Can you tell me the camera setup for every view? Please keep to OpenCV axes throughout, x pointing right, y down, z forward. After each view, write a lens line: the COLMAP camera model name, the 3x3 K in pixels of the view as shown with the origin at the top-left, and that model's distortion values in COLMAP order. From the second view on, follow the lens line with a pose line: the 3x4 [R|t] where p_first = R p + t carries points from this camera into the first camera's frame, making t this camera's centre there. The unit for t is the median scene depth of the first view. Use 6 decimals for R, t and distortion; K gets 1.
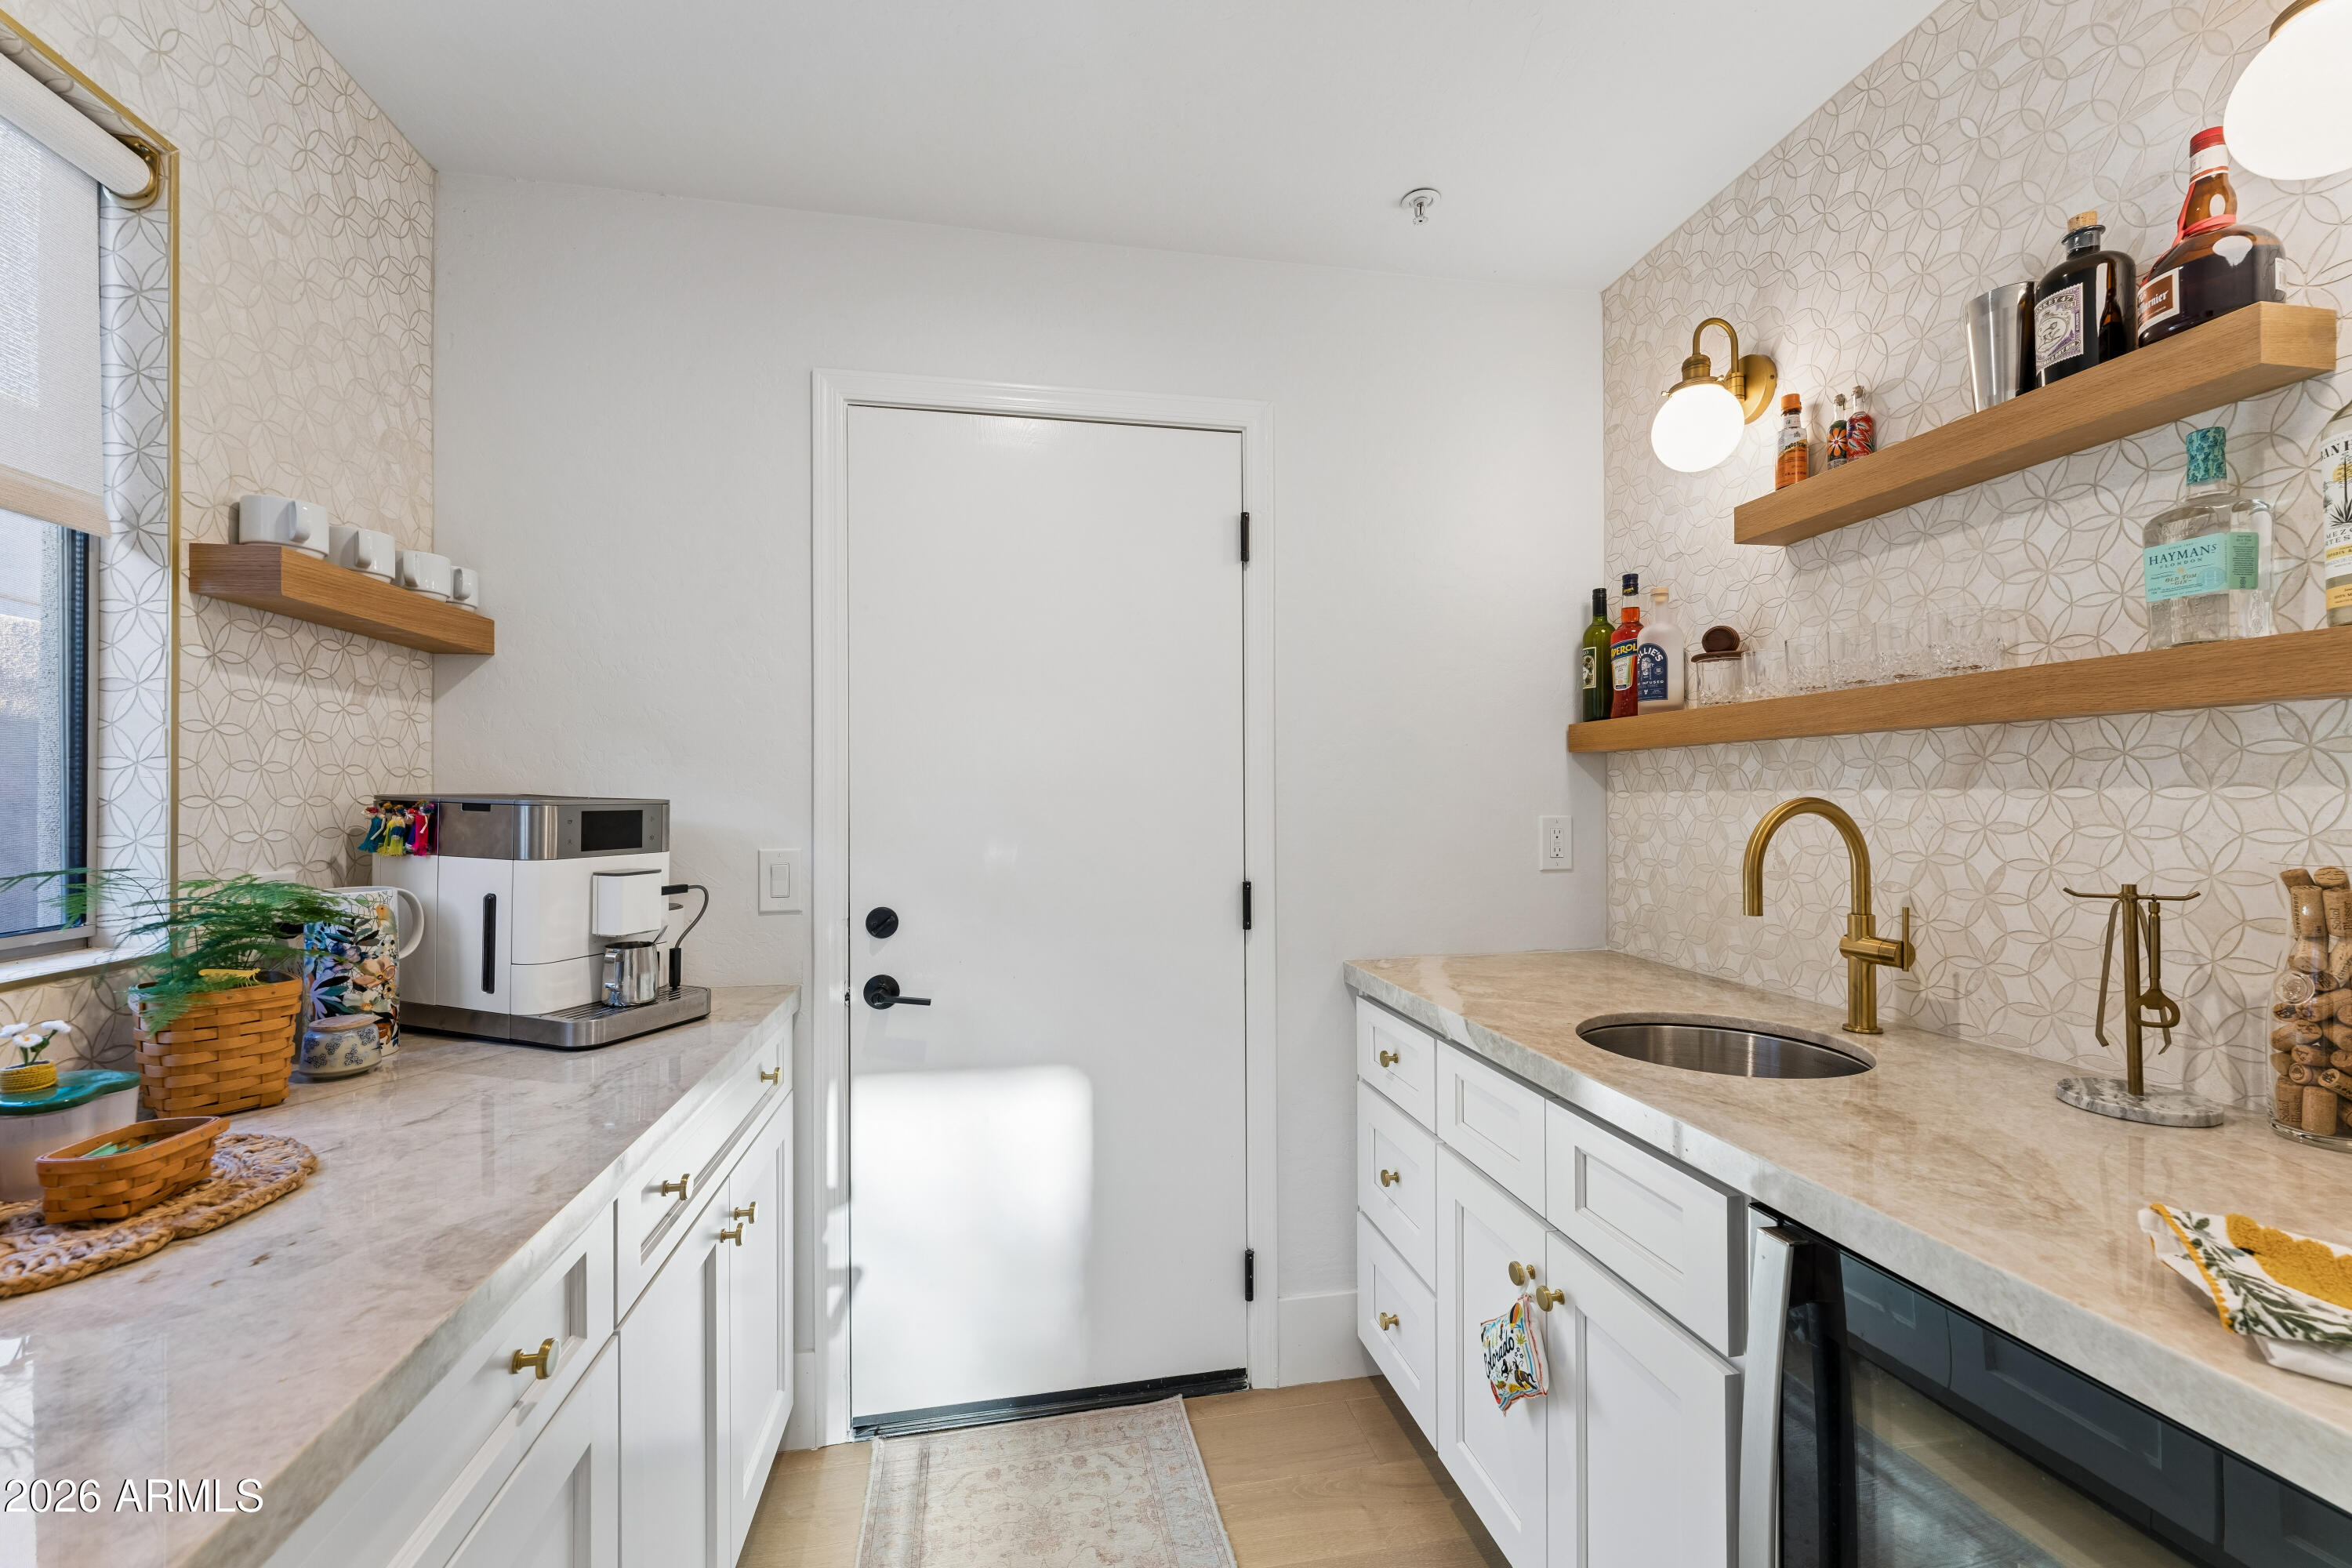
lens RADIAL K [[945.8, 0, 1189.8], [0, 945.8, 793.0], [0, 0, 1]] dist [-0.000198, -0.000371]
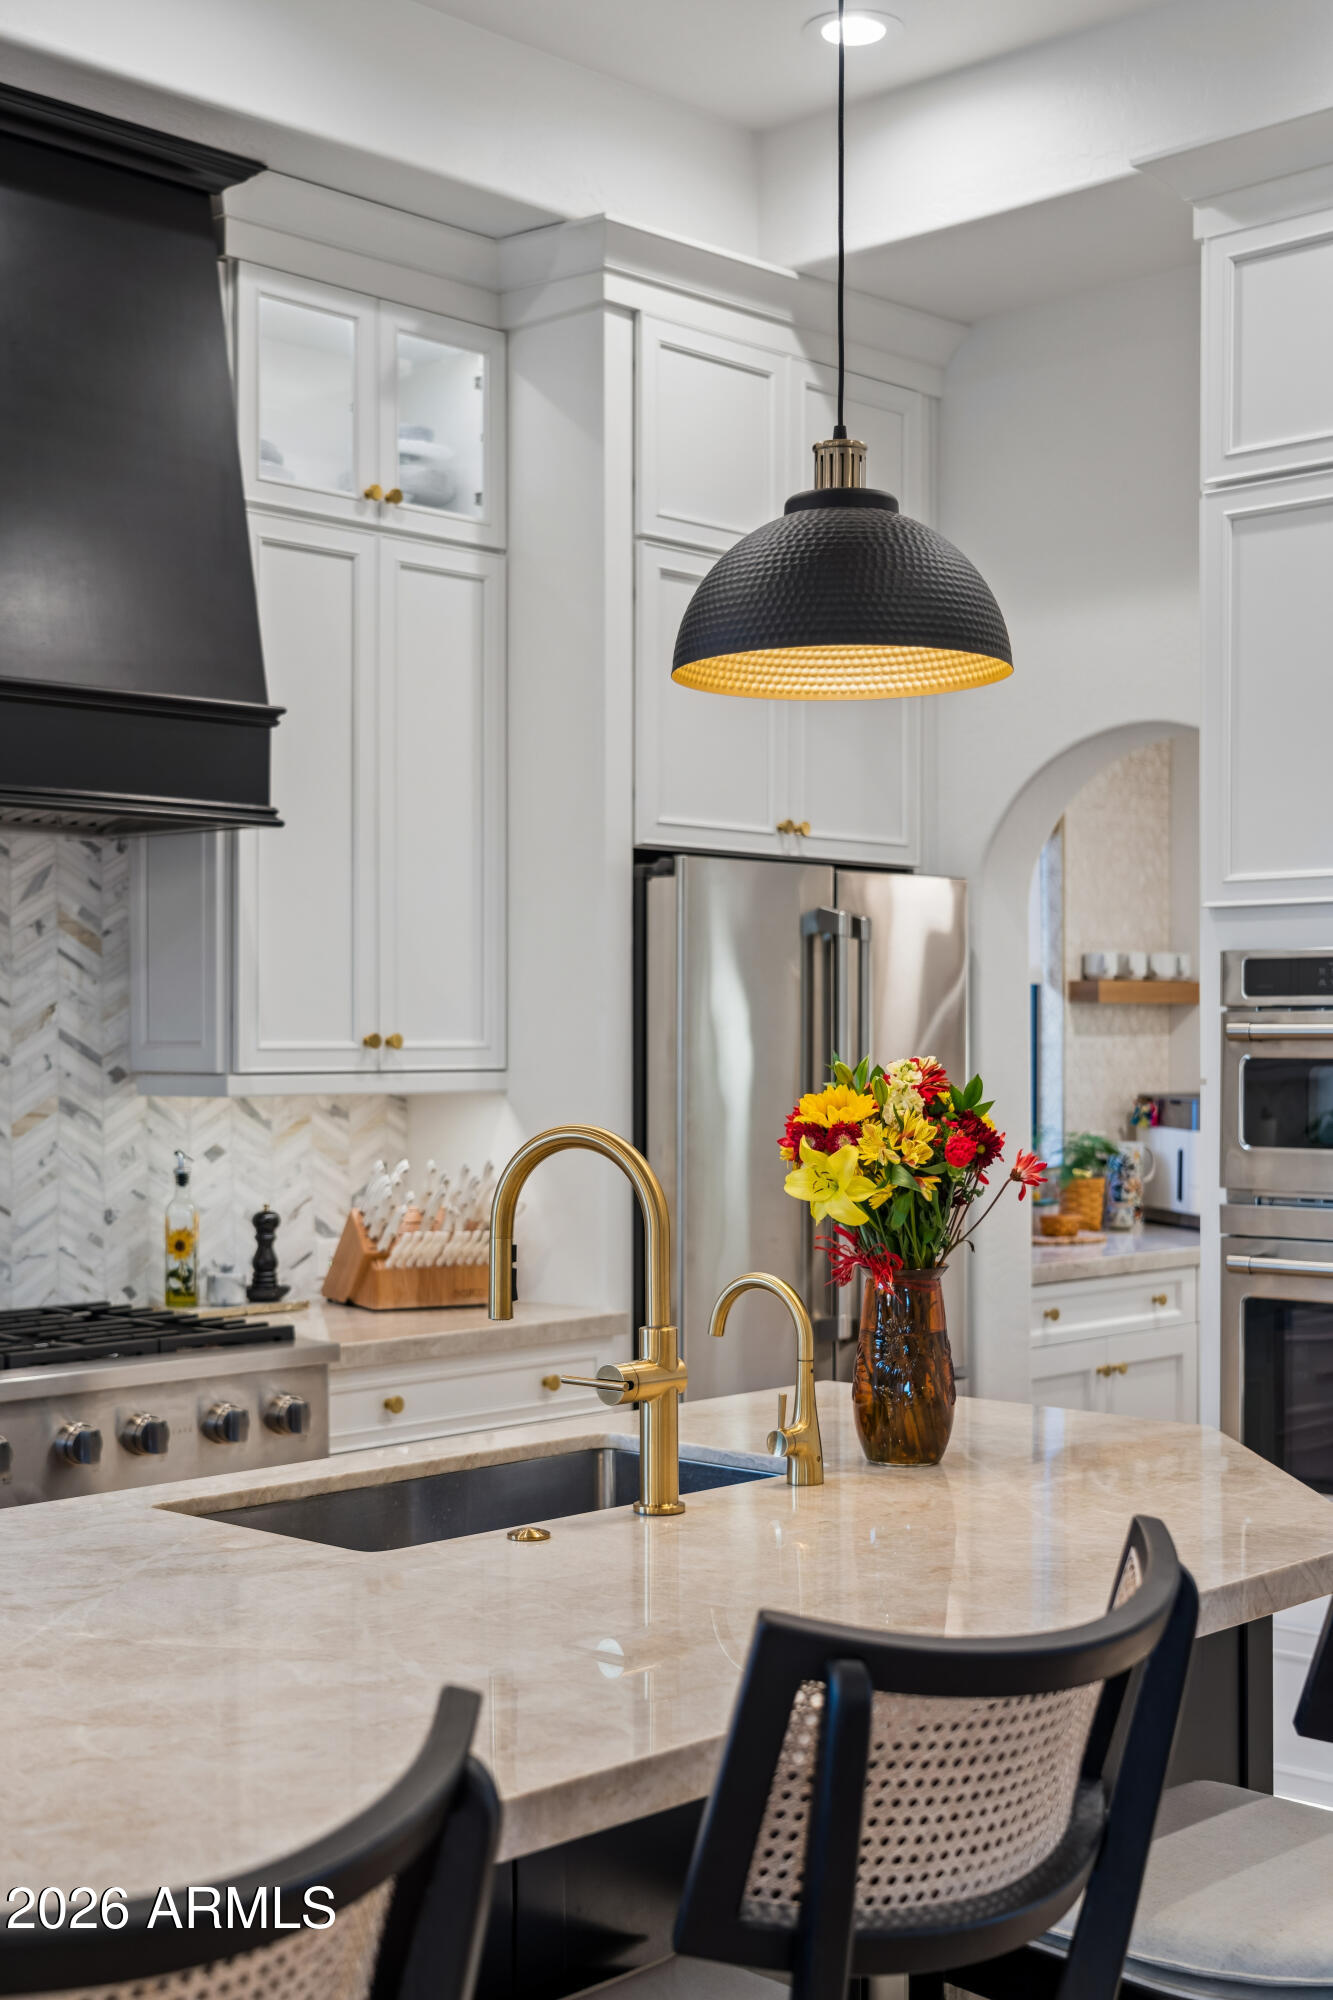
lens RADIAL K [[2529.1, 0, 646.0], [0, 2529.1, 997.5], [0, 0, 1]] dist [0.055631, 0.000000]
pose [[0.575159, -0.008134, -0.818001, 2.818744], [-0.001918, 0.999934, -0.011292, -0.137268], [0.818039, 0.008063, 0.575106, -2.815210]]
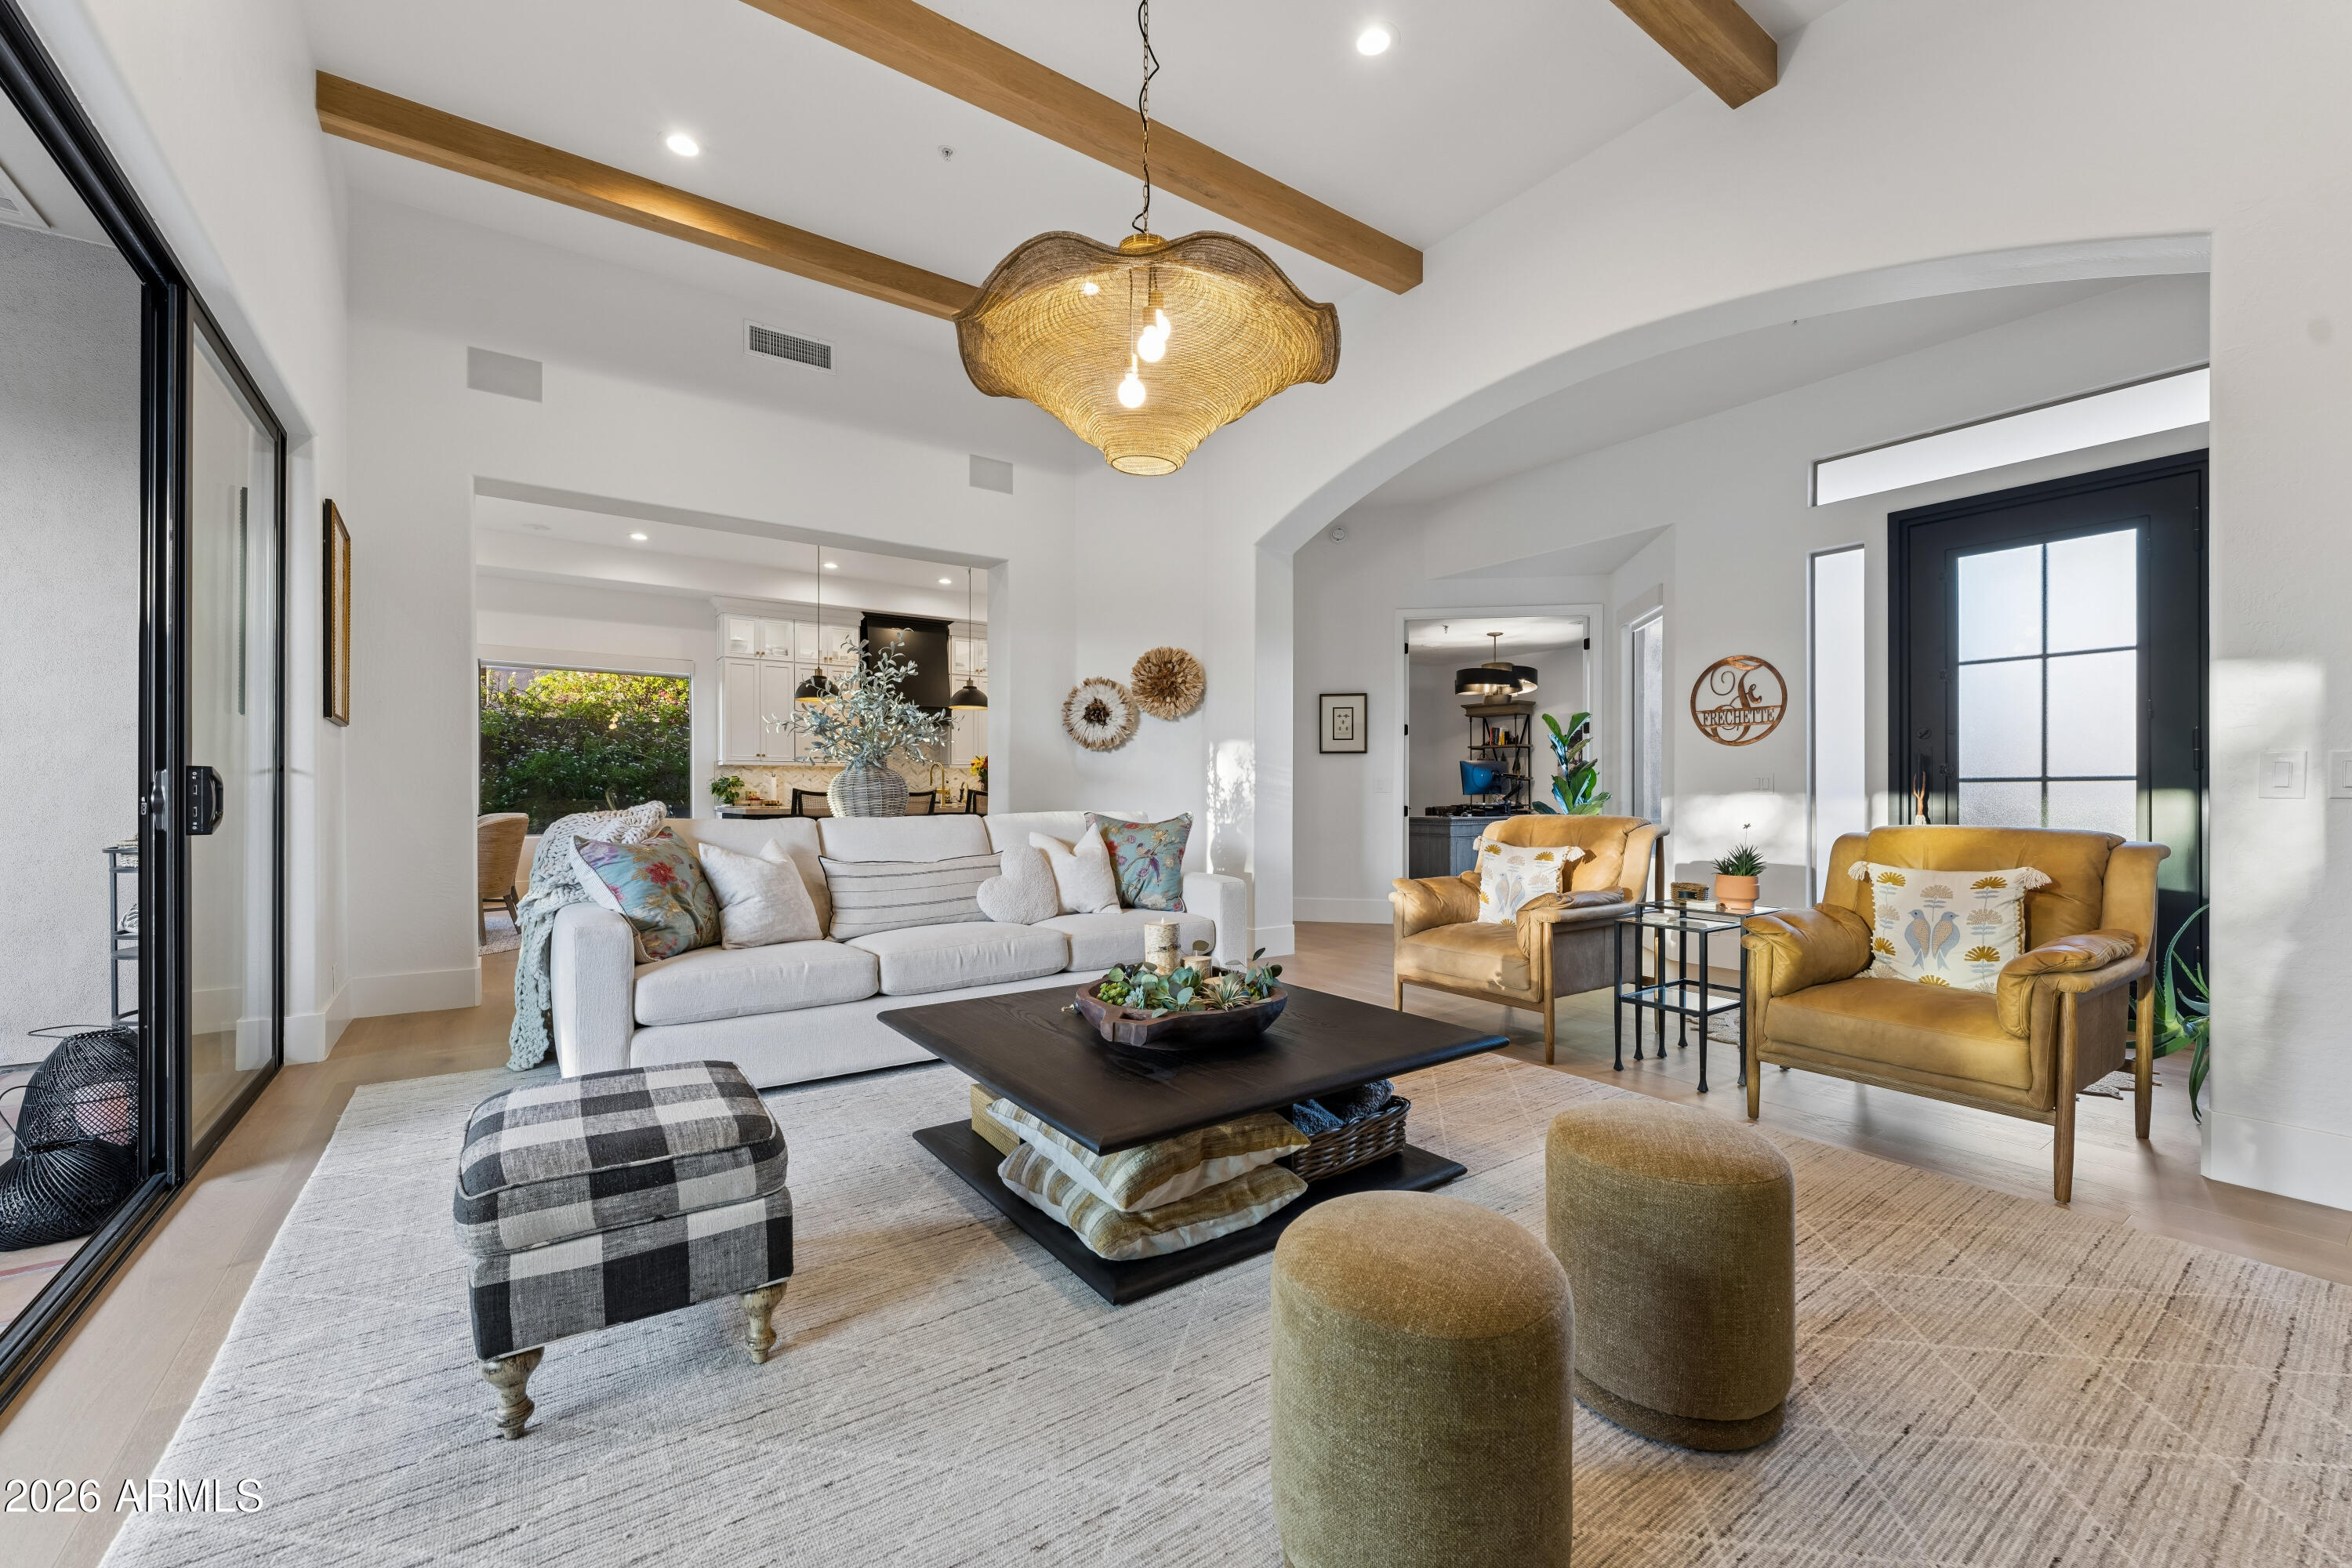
lens RADIAL K [[945.8, 0, 1191.8], [0, 945.8, 796.6], [0, 0, 1]] dist [-0.000198, -0.000371]
pose [[0.415772, 0.010092, -0.909413, 7.909141], [-0.004310, 0.999949, 0.009126, 0.120870], [0.909458, 0.000125, 0.415795, -2.792412]]
